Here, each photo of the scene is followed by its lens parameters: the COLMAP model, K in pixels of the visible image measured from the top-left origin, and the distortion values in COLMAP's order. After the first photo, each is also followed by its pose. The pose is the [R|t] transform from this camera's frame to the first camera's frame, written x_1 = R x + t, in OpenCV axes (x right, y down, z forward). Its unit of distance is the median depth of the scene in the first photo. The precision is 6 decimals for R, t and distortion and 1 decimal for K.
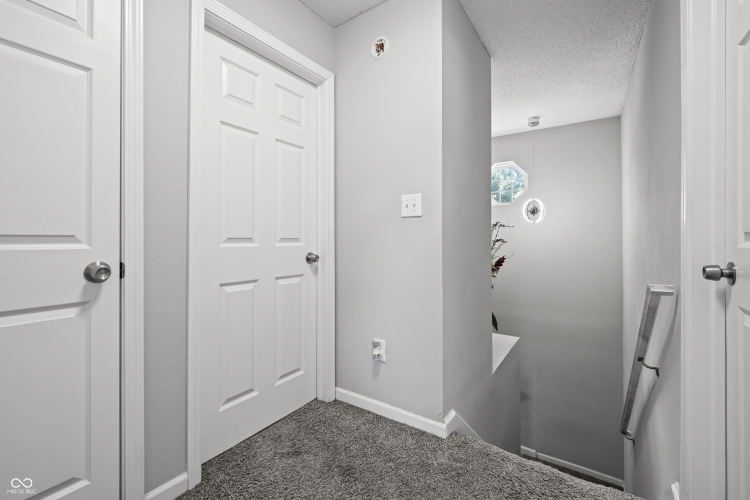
lens RADIAL K [[321.3, 0, 373.8], [0, 321.3, 244.2], [0, 0, 1]] dist [0.003080, 0.000144]
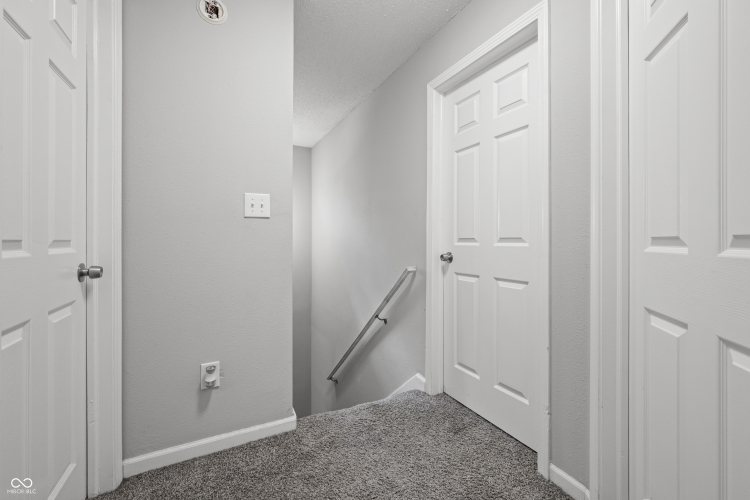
lens RADIAL K [[320.9, 0, 375.0], [0, 320.9, 250.0], [0, 0, 1]] dist [-0.000663, 0.000220]
pose [[0.460007, -0.023569, 0.887603, -0.552641], [0.015328, 0.999709, 0.018602, -0.002566], [-0.887783, 0.005048, 0.460234, 0.261233]]
